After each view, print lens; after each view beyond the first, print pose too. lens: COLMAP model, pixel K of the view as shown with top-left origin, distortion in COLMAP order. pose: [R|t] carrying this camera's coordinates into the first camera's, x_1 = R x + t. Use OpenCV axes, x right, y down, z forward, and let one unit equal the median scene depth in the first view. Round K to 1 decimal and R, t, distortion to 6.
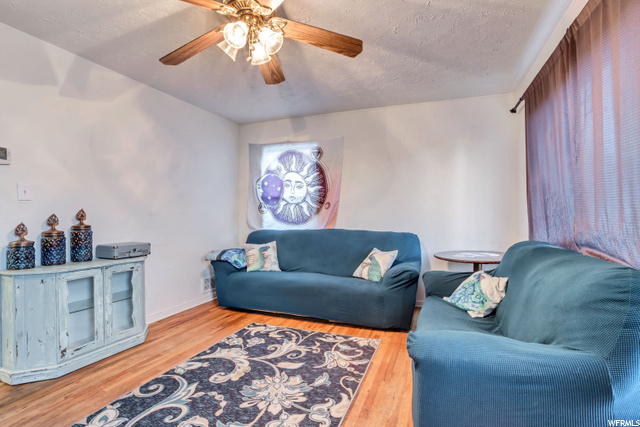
lens RADIAL K [[313.9, 0, 317.5], [0, 313.9, 215.6], [0, 0, 1]] dist [-0.015905, 0.002343]
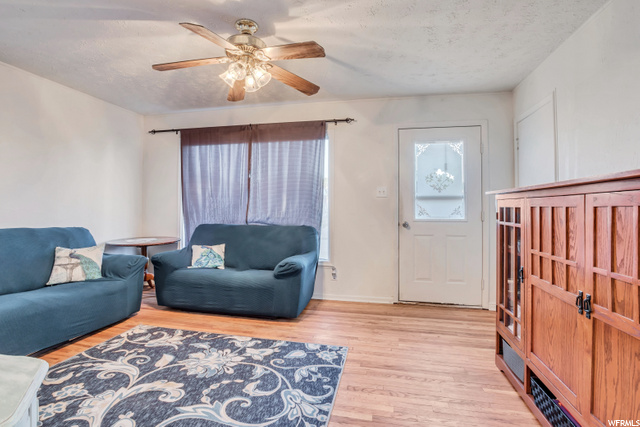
lens RADIAL K [[313.9, 0, 318.0], [0, 313.9, 210.8], [0, 0, 1]] dist [-0.015905, 0.002343]
pose [[-0.159325, -0.000197, 0.987226, -1.070602], [-0.005004, 0.999987, -0.000608, 0.006993], [-0.987213, -0.005037, -0.159324, 0.648455]]
